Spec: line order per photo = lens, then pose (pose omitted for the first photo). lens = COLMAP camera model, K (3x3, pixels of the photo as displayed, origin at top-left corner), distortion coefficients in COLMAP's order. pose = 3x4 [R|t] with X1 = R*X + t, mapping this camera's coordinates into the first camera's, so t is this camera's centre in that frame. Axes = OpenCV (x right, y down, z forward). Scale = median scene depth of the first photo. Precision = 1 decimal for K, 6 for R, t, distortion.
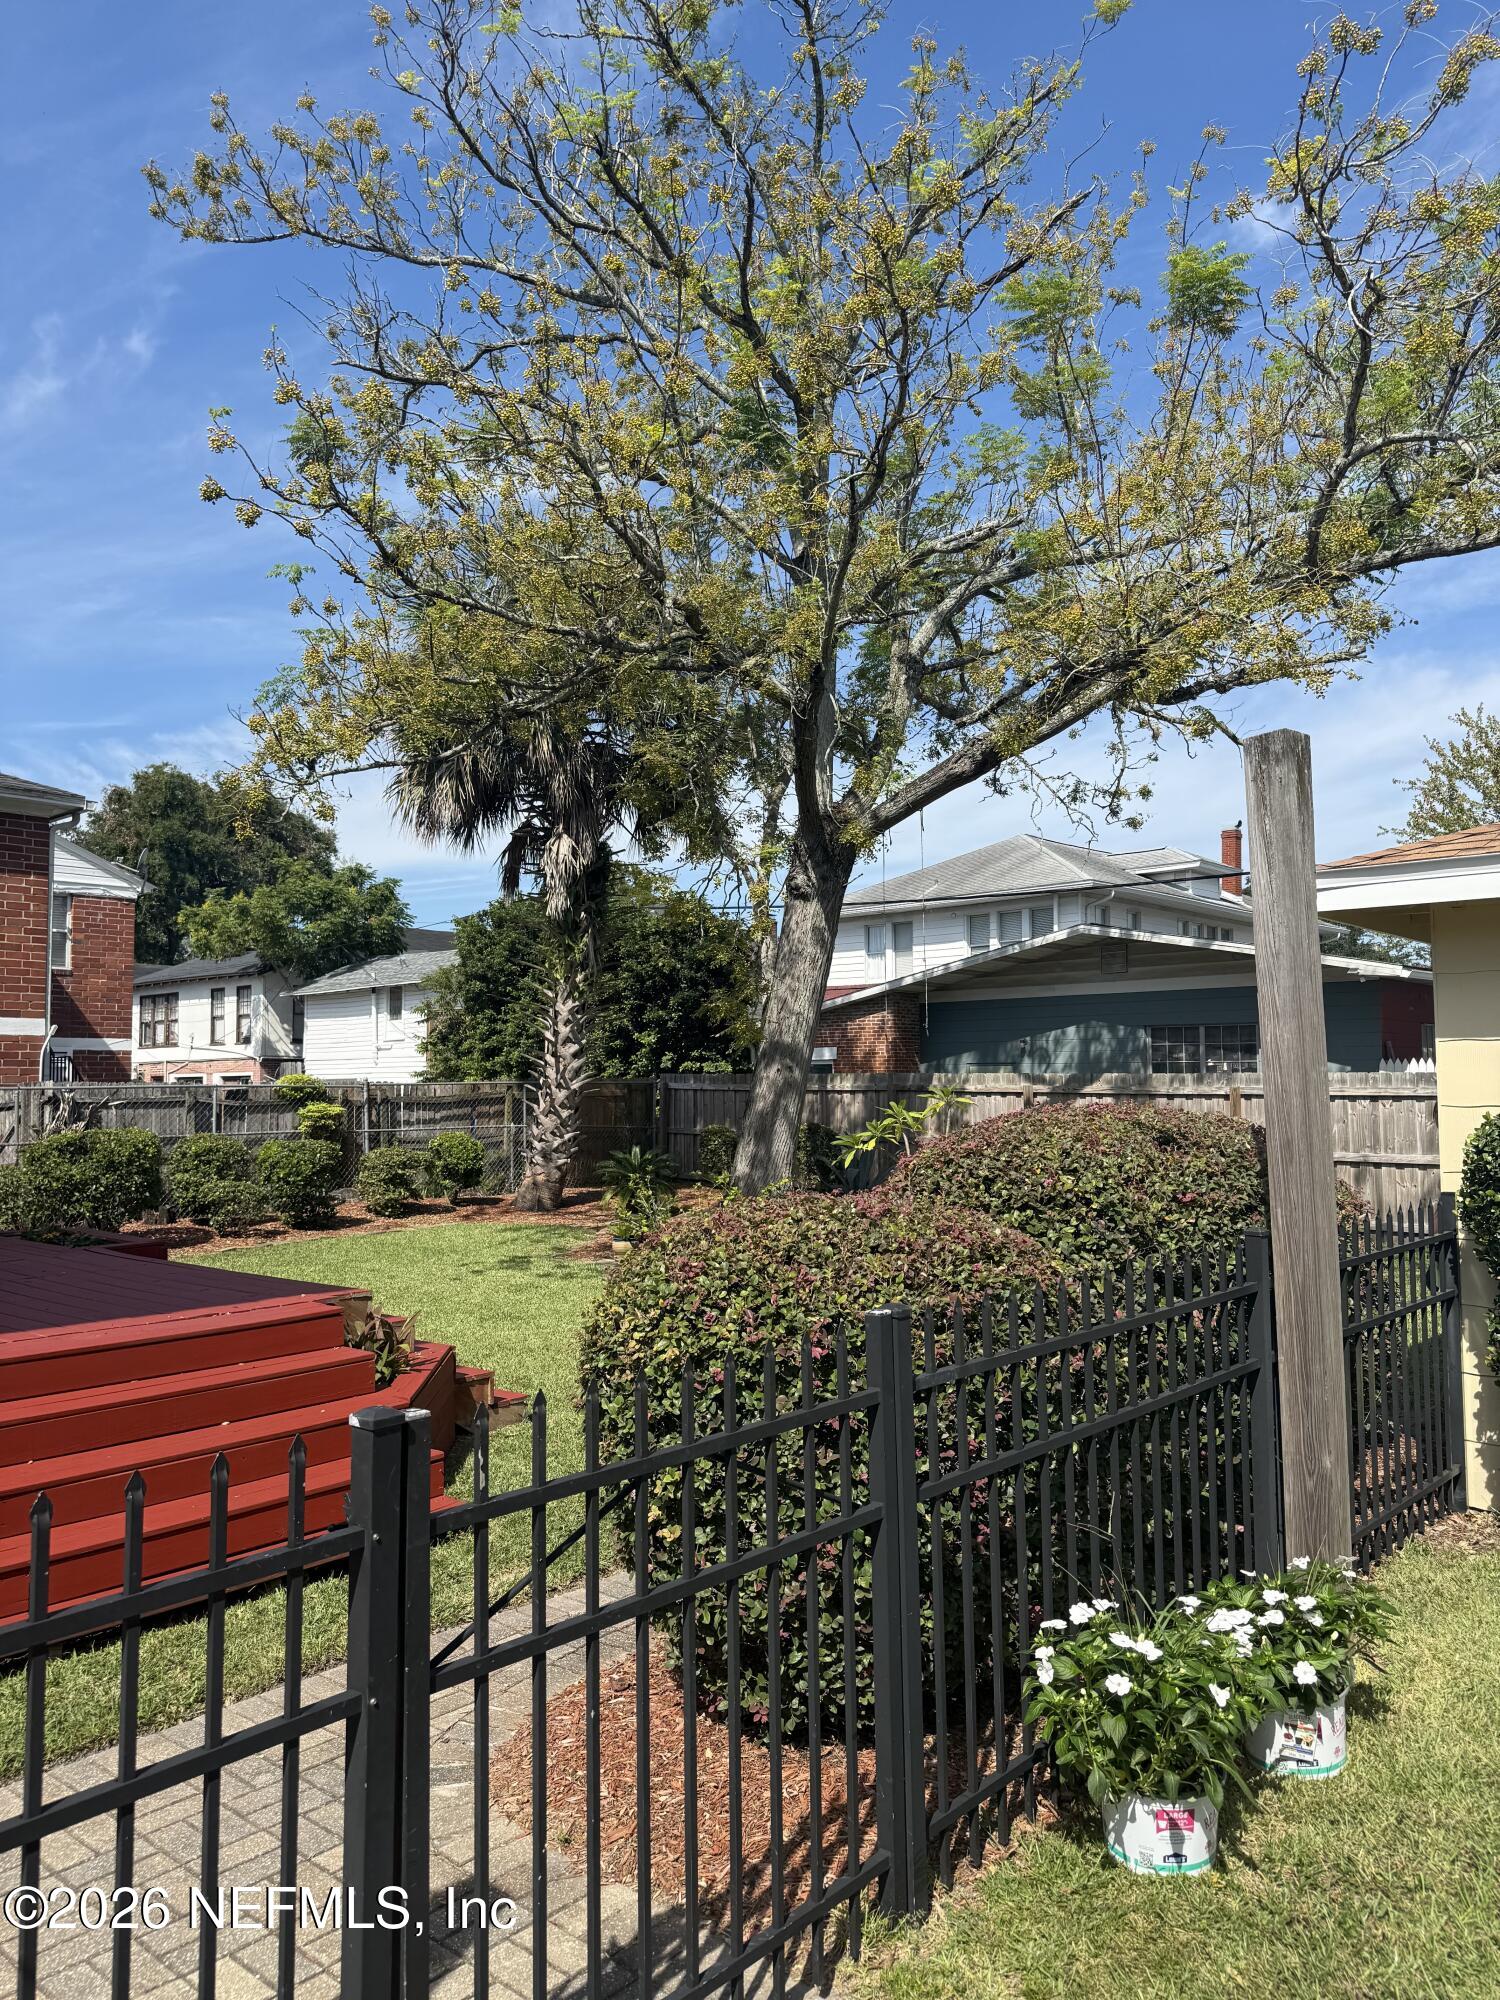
lens RADIAL K [[1435.2, 0, 750.0], [0, 1435.2, 1000.0], [0, 0, 1]] dist [0.074857, -0.105977]
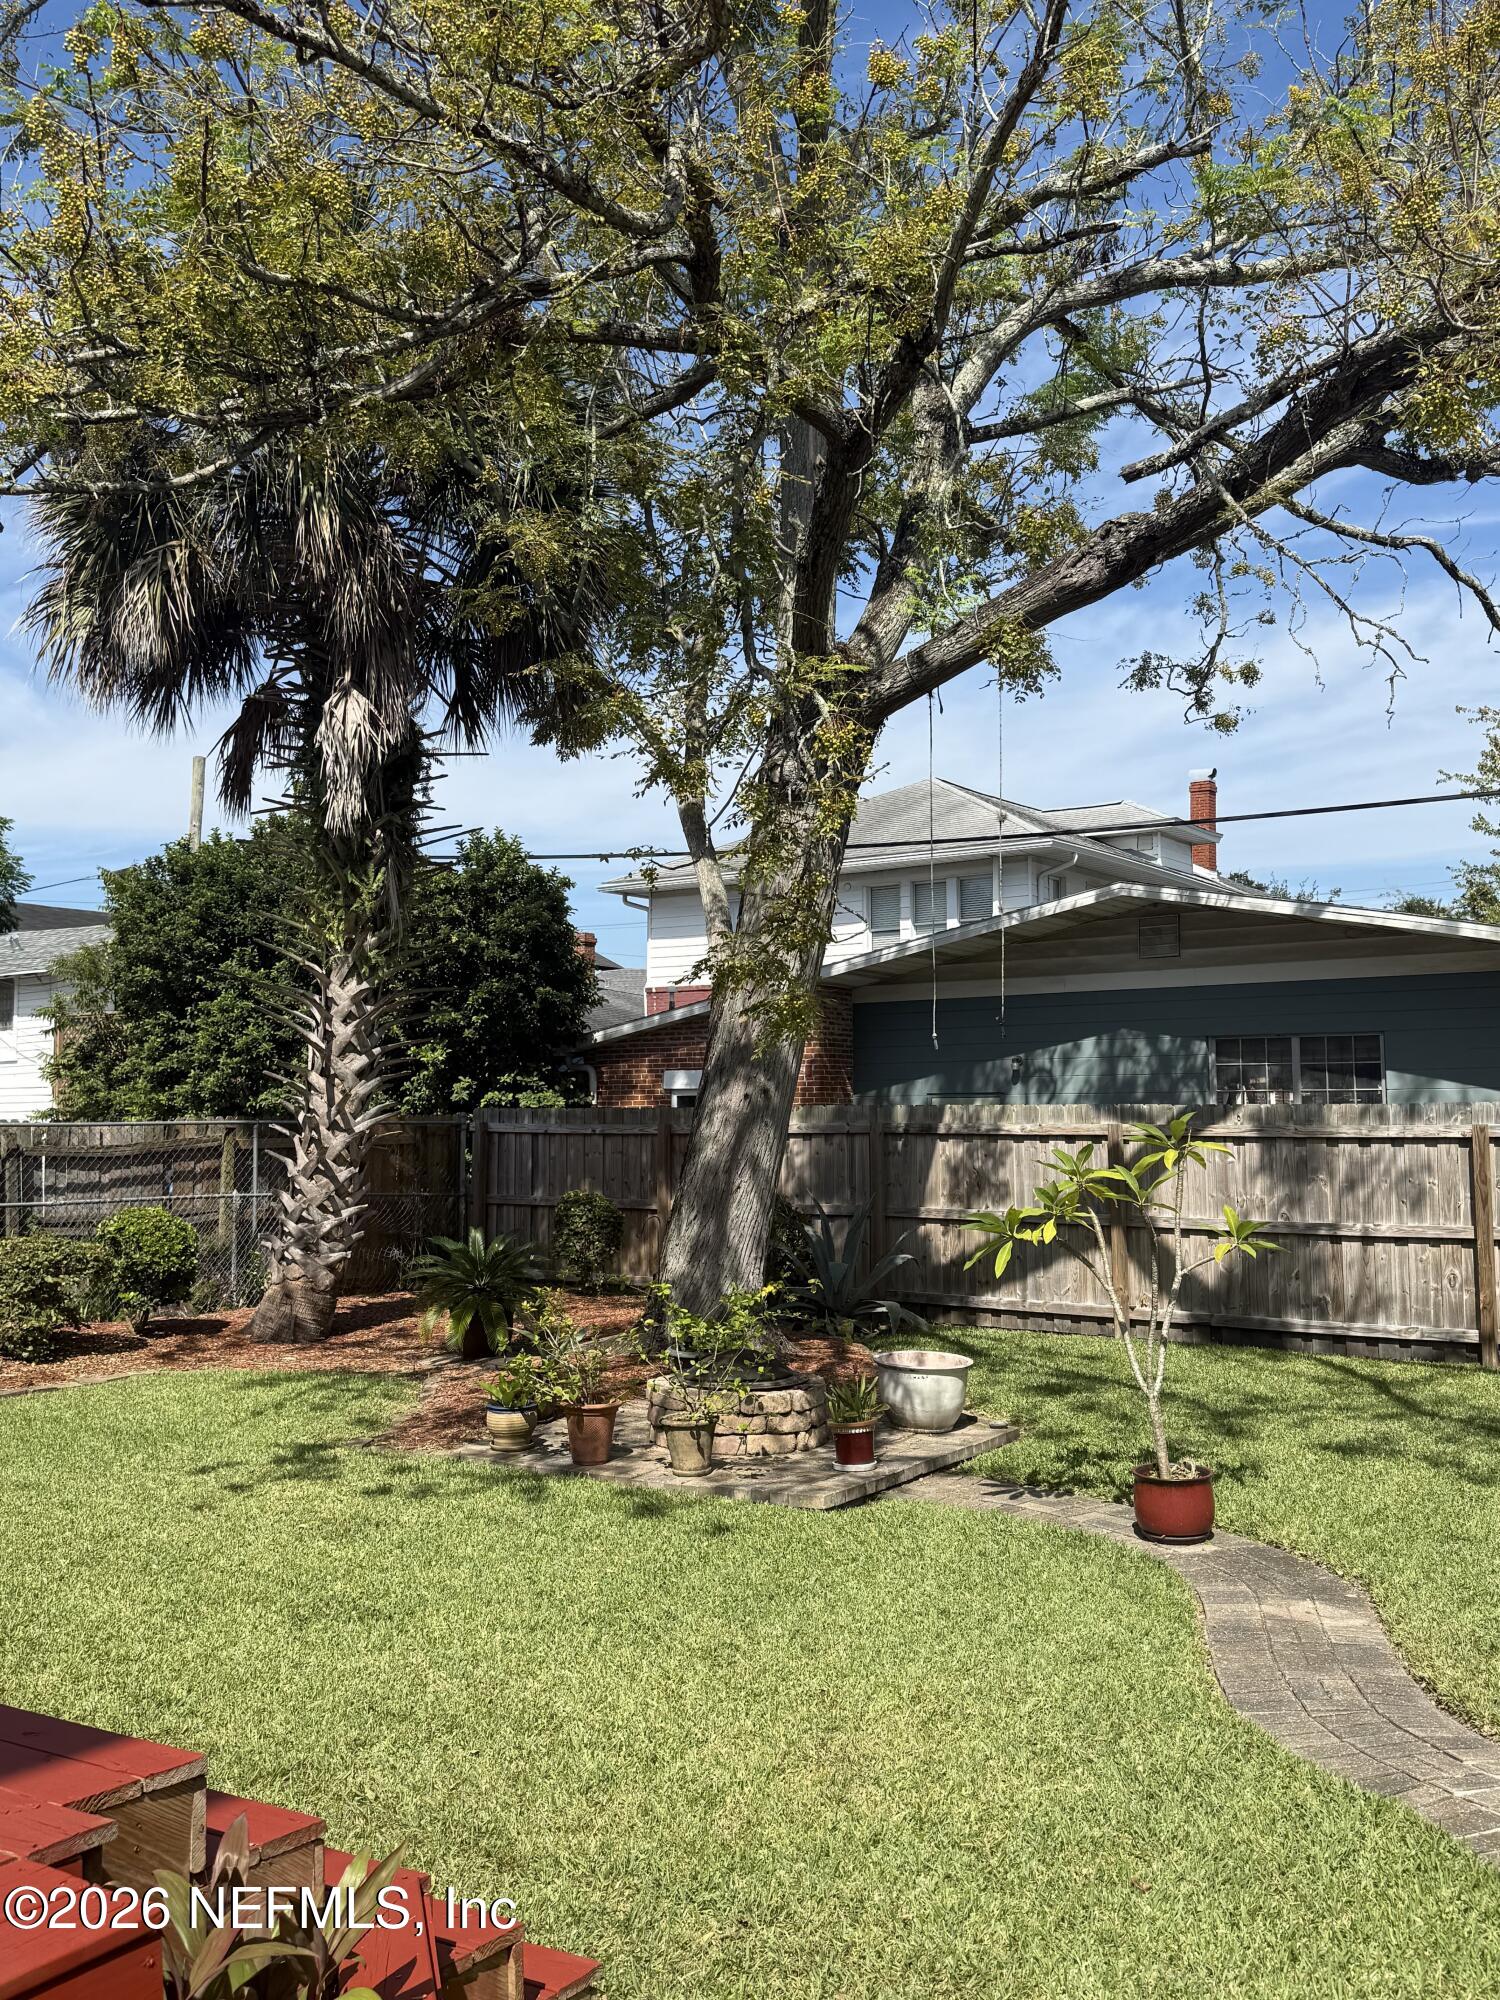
lens RADIAL K [[1845.8, 0, 750.0], [0, 1845.8, 1000.0], [0, 0, 1]] dist [0.139847, -0.372494]
pose [[0.988434, 0.009490, 0.151356, -0.078434], [-0.007555, 0.999882, -0.013356, 0.016941], [-0.151465, 0.012058, 0.988389, 0.222692]]
